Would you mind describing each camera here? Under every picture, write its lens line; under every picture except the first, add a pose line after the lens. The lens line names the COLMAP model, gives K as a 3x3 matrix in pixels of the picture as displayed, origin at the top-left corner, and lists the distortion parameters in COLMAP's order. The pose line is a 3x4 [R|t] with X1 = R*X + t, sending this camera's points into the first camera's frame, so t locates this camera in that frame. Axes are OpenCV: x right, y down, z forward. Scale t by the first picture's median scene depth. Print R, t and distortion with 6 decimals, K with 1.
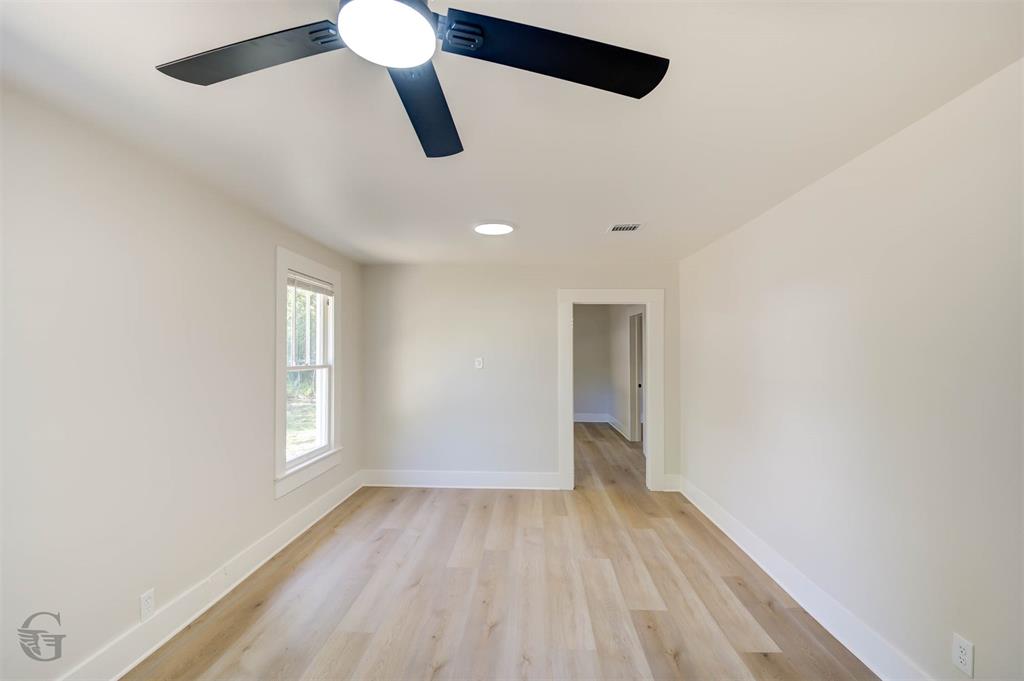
lens RADIAL K [[464.8, 0, 511.1], [0, 464.8, 342.4], [0, 0, 1]] dist [0.001660, 0.000151]
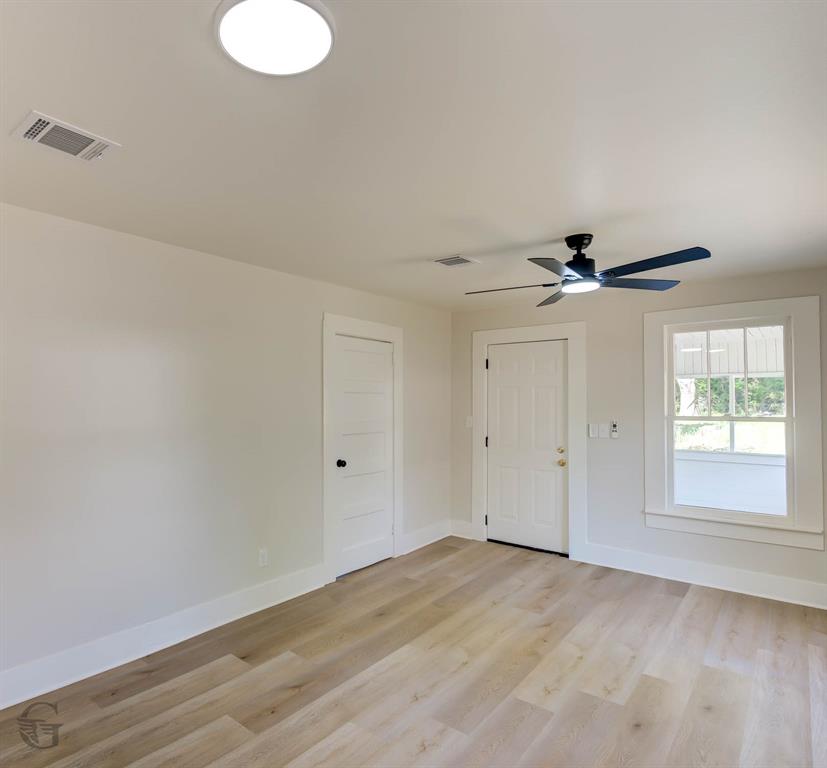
lens RADIAL K [[497.4, 0, 411.0], [0, 497.4, 387.2], [0, 0, 1]] dist [-0.004091, -0.001121]
pose [[-0.832774, 0.008960, 0.553541, -0.395511], [-0.008914, 0.999522, -0.029589, 0.044559], [-0.553542, -0.029575, -0.832296, 1.551169]]
